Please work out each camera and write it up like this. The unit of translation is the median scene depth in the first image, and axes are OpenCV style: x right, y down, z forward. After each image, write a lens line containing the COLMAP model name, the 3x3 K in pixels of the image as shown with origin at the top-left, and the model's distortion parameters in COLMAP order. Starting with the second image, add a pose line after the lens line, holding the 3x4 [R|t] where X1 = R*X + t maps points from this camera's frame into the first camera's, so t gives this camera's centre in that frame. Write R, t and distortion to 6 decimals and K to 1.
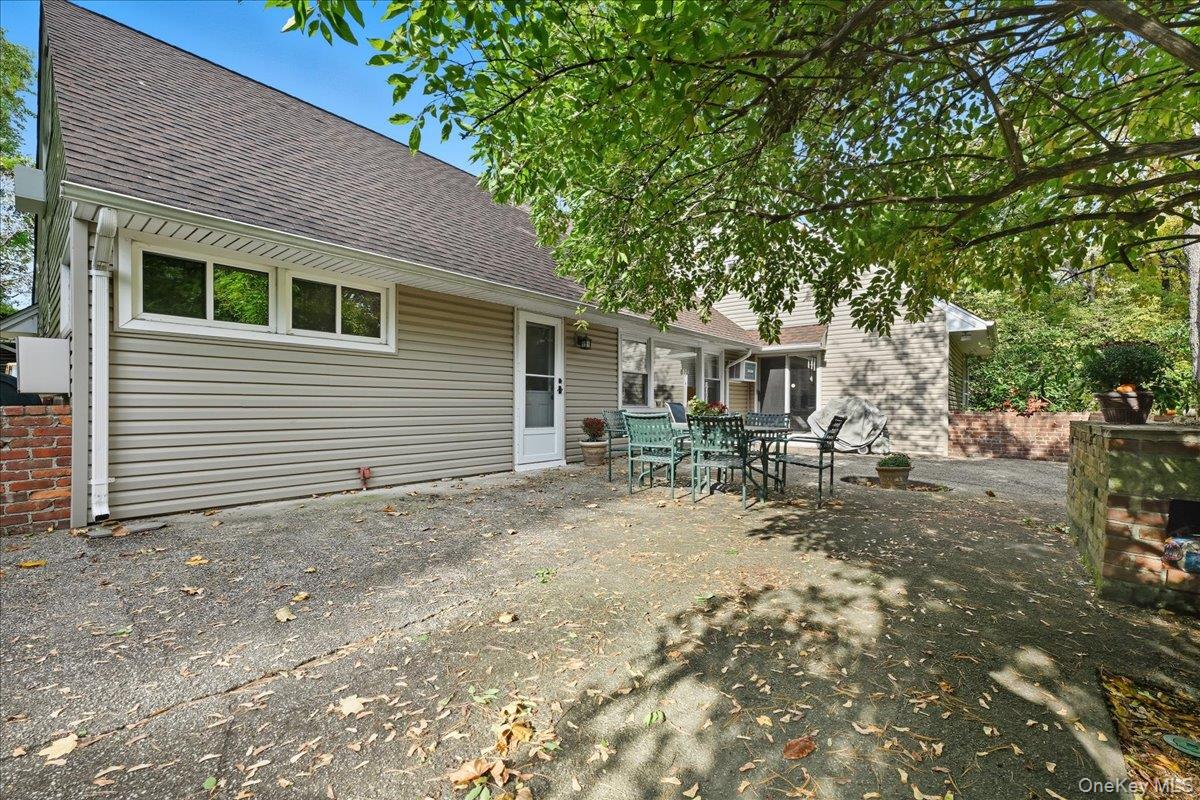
lens RADIAL K [[486.3, 0, 595.9], [0, 486.3, 409.1], [0, 0, 1]] dist [-0.000575, 0.000015]
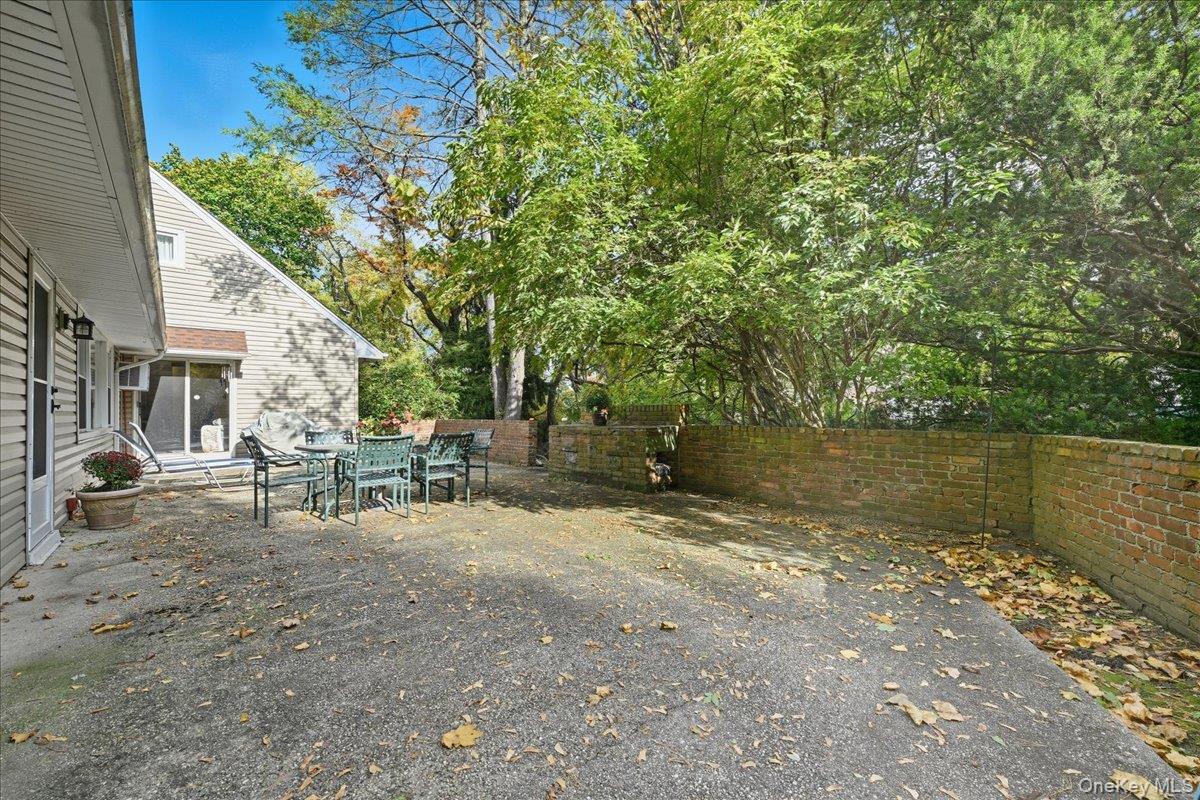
lens RADIAL K [[486.3, 0, 595.9], [0, 486.3, 409.1], [0, 0, 1]] dist [-0.000575, 0.000015]
pose [[0.147739, -0.004116, 0.989018, -0.390017], [0.020221, 0.999795, 0.001140, -0.017321], [-0.988820, 0.019830, 0.147792, 0.219997]]
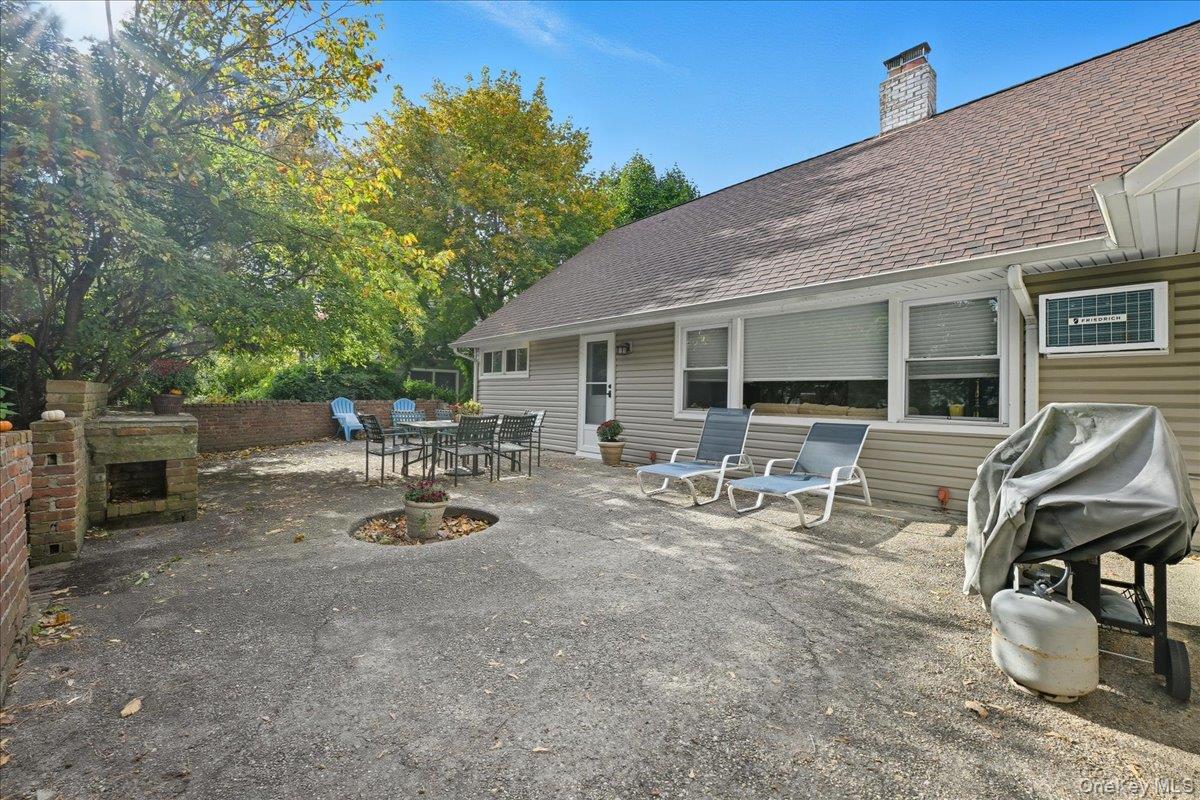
lens RADIAL K [[486.3, 0, 595.9], [0, 486.3, 409.1], [0, 0, 1]] dist [-0.000575, 0.000015]
pose [[-0.139504, 0.016497, -0.990084, 0.780902], [-0.024193, 0.999506, 0.020063, -0.019160], [0.989926, 0.026752, -0.139036, 0.821983]]
